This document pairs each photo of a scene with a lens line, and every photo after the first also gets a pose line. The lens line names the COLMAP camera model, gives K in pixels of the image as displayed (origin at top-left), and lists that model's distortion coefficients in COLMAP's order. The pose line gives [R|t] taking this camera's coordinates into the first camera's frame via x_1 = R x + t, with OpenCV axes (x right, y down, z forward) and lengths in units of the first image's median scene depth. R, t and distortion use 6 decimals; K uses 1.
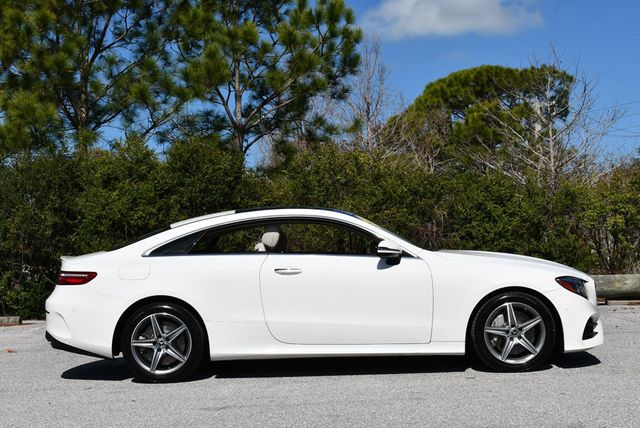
lens RADIAL K [[1213.6, 0, 319.7], [0, 1213.6, 213.3], [0, 0, 1]] dist [-0.002763, 0.032385]
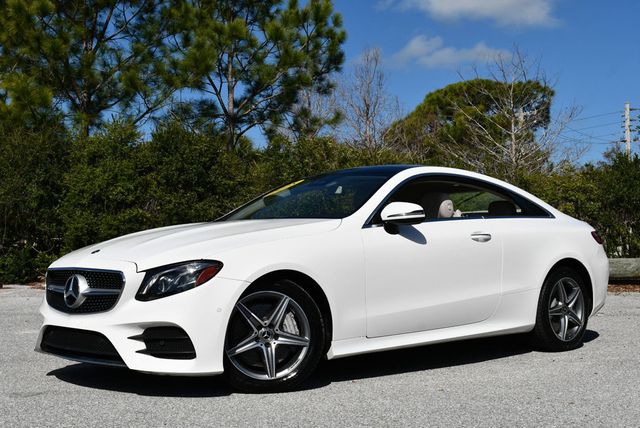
lens RADIAL K [[982.9, 0, 320.4], [0, 982.9, 213.9], [0, 0, 1]] dist [-0.008352, -0.047715]
pose [[0.998997, 0.029529, -0.033655, 0.048124], [-0.029239, 0.999531, 0.009098, 0.007492], [0.033908, -0.008105, 0.999392, 0.115348]]
